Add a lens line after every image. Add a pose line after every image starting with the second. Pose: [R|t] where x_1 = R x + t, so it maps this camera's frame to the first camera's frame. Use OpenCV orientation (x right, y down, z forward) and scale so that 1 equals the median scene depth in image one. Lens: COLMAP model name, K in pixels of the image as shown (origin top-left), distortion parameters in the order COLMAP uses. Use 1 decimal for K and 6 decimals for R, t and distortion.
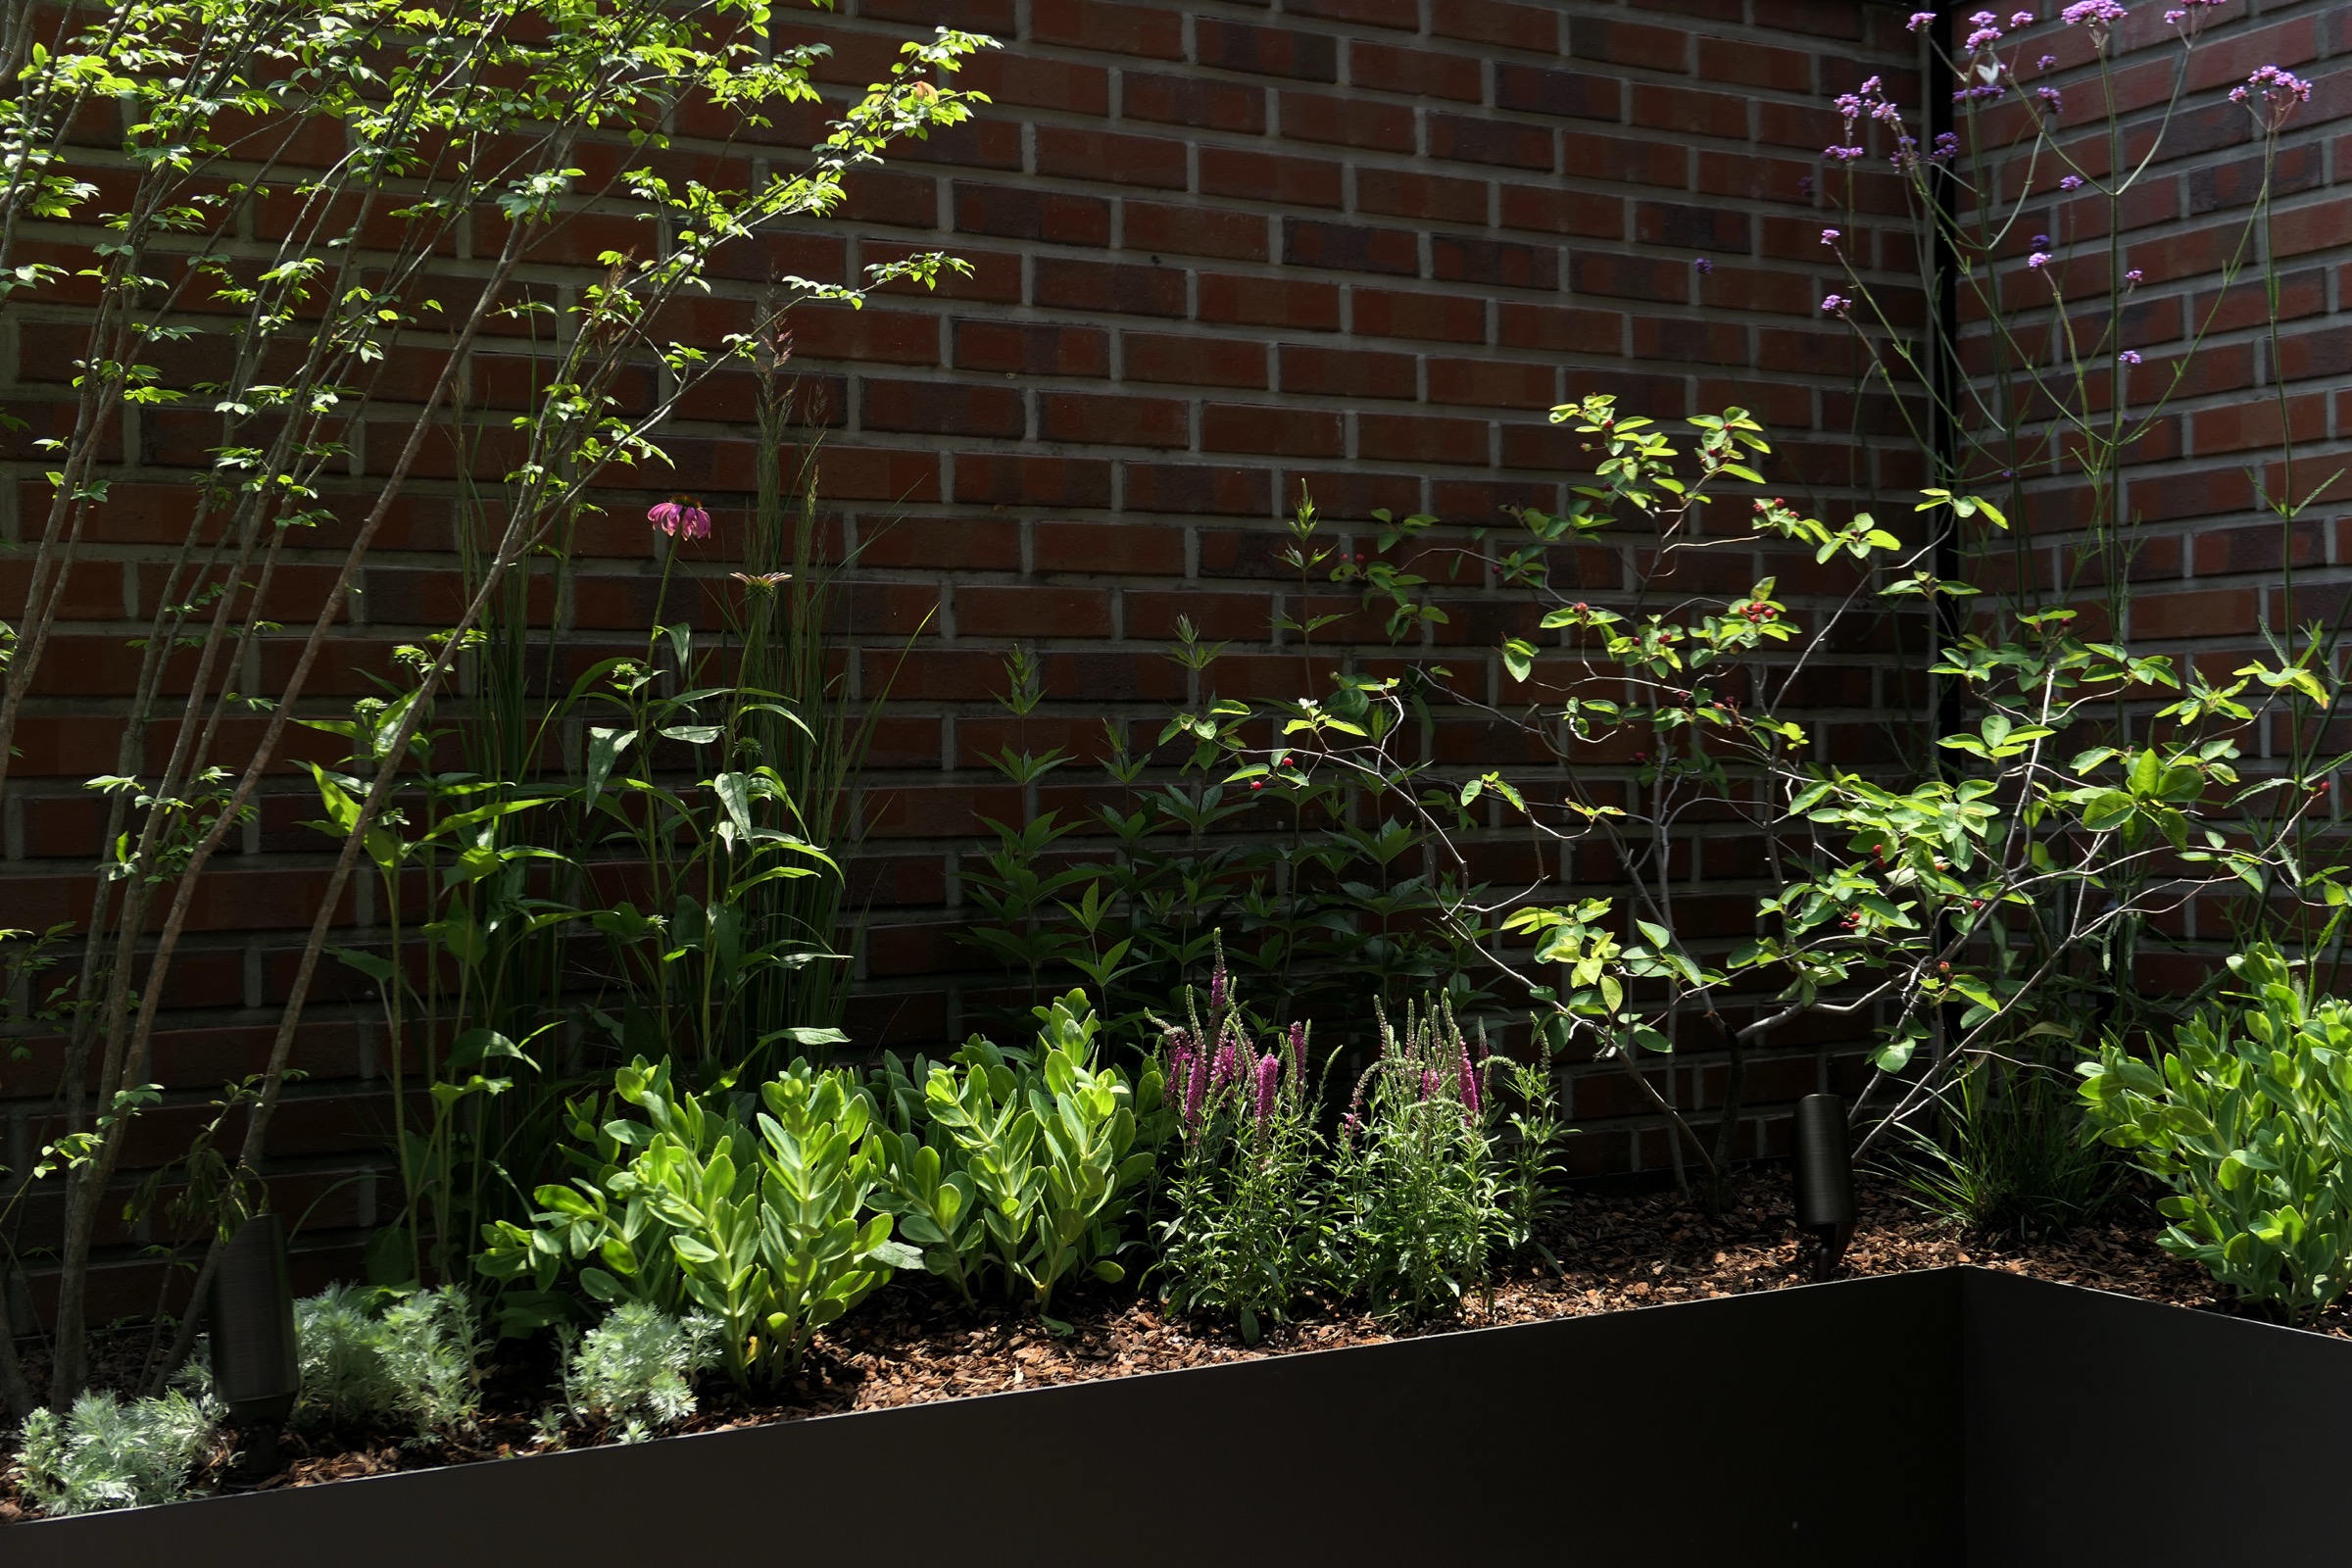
lens RADIAL K [[2599.6, 0, 1176.0], [0, 2599.6, 784.0], [0, 0, 1]] dist [0.004040, 0.008625]
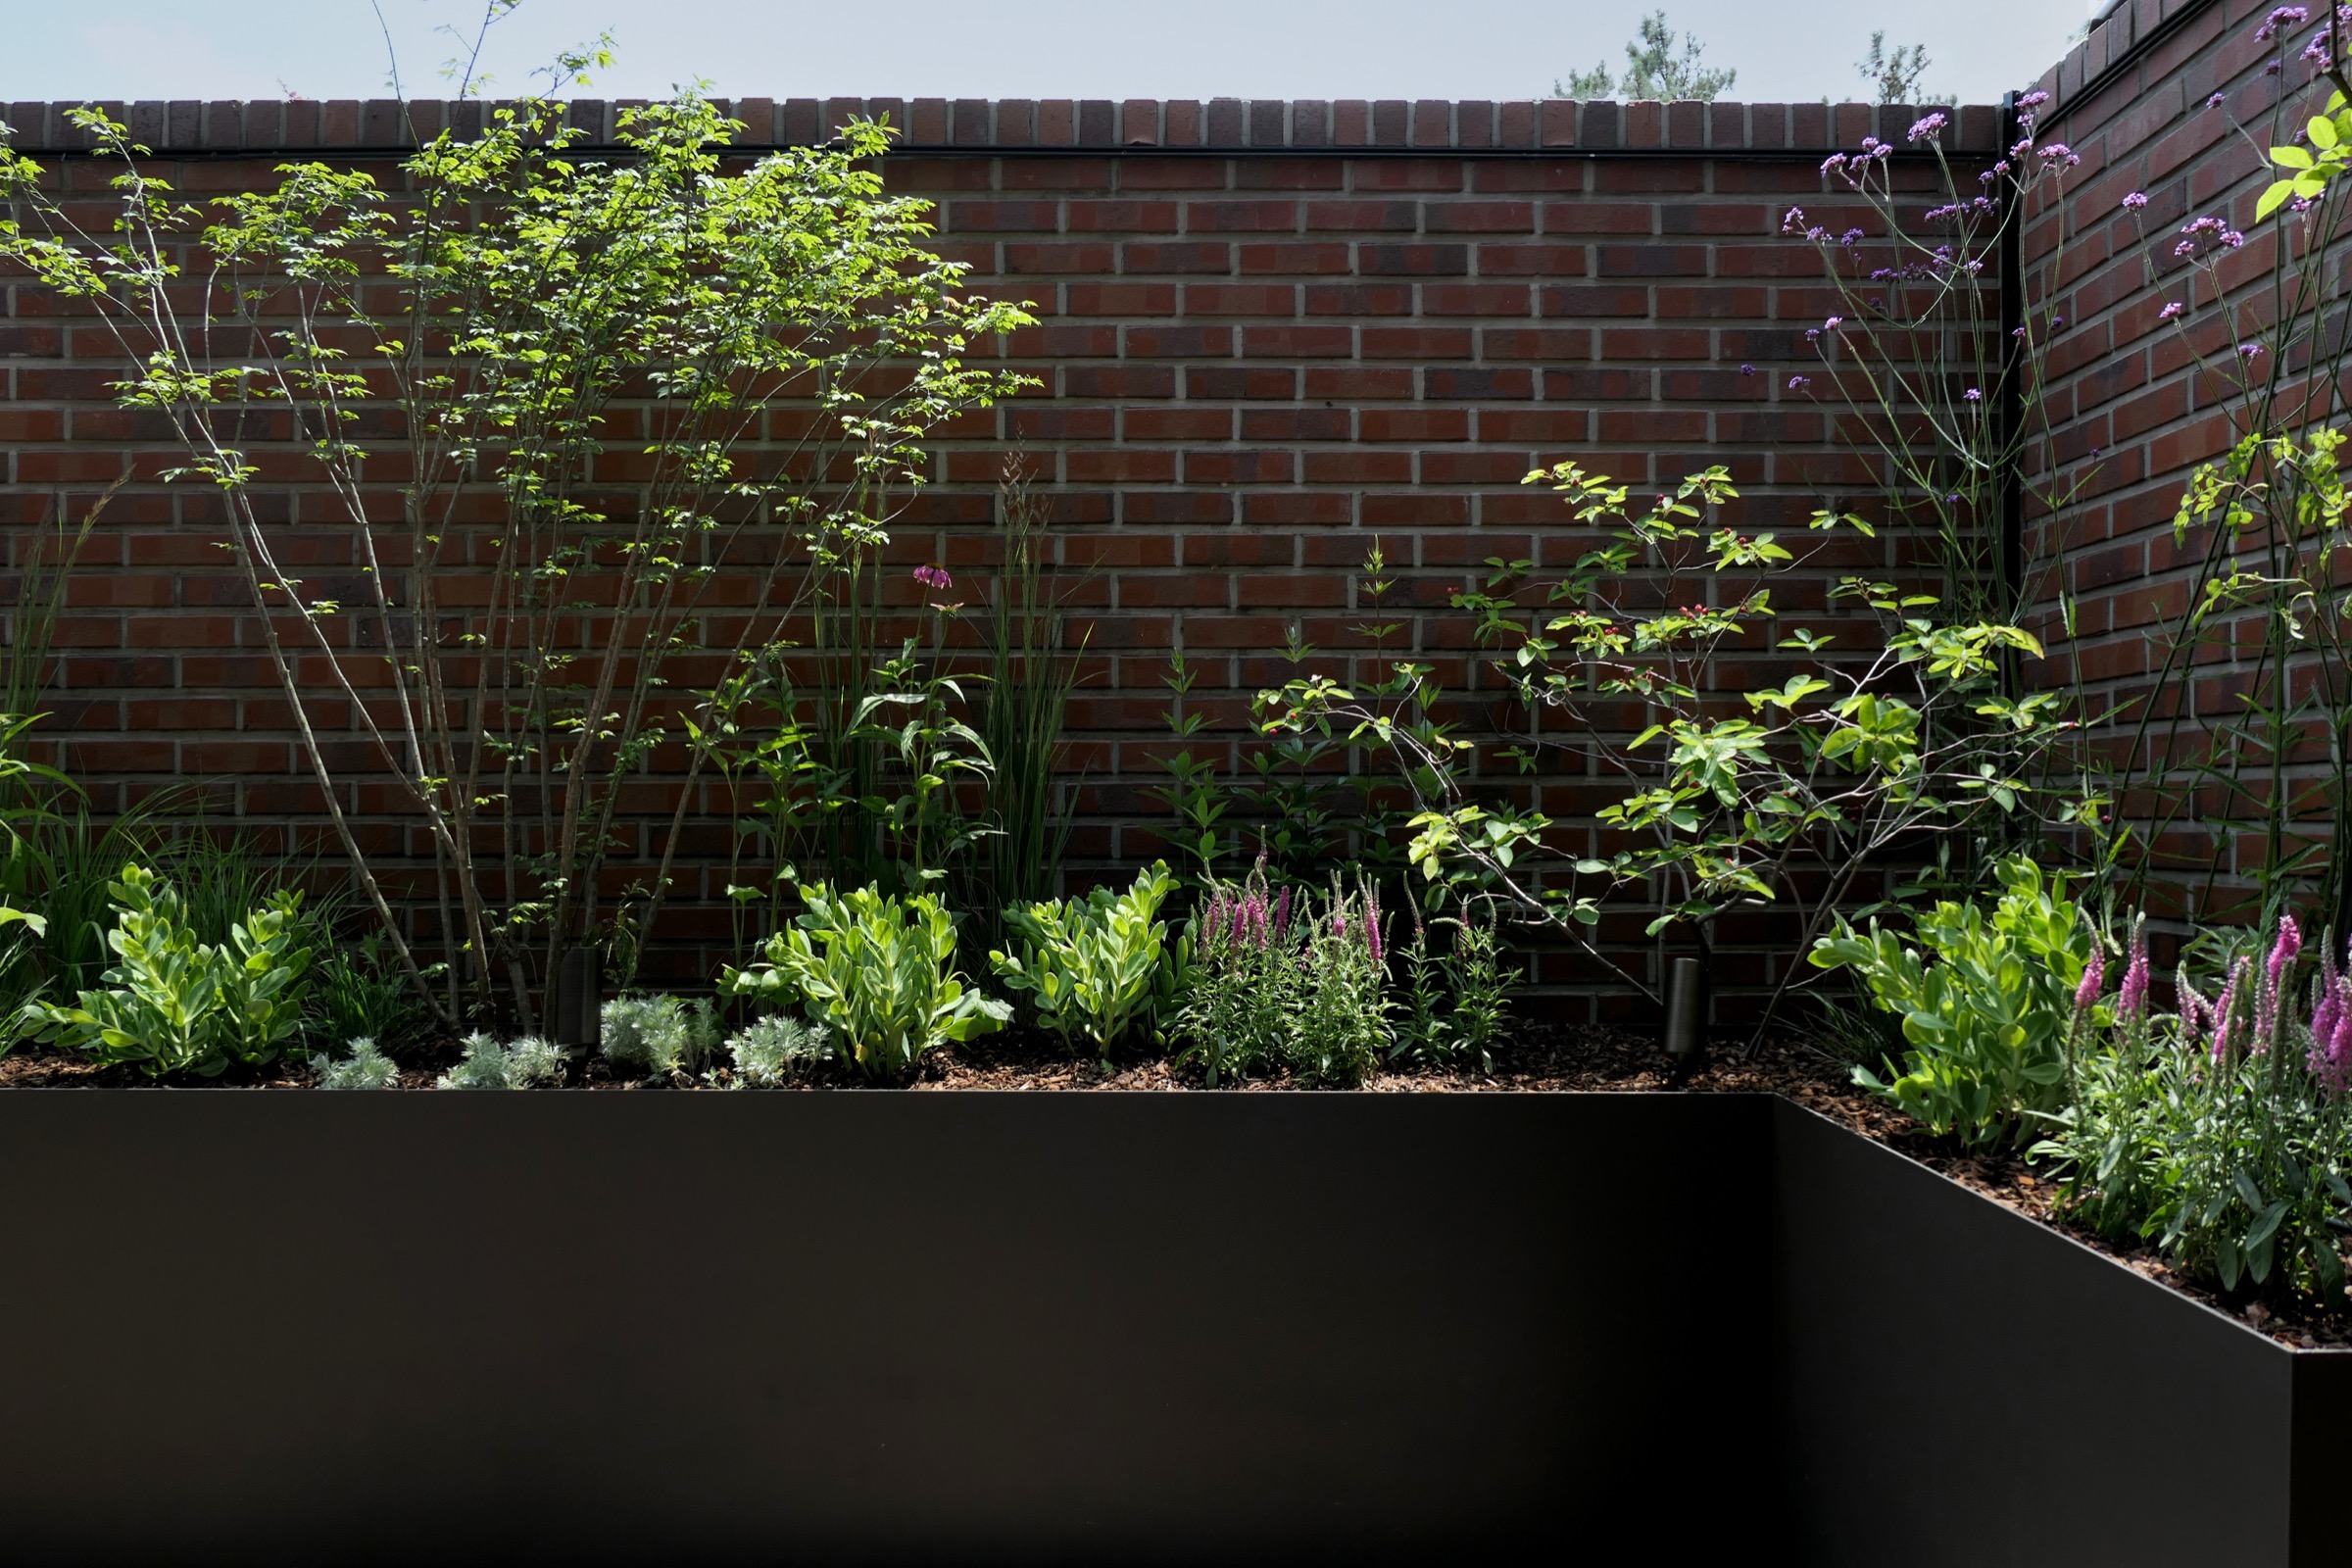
lens RADIAL K [[1568.3, 0, 1176.0], [0, 1568.3, 784.0], [0, 0, 1]] dist [-0.002576, -0.001041]
pose [[0.881232, 0.007421, -0.472626, 0.366722], [-0.012429, 0.999895, -0.007475, 0.034105], [0.472521, 0.012462, 0.881231, 0.139121]]
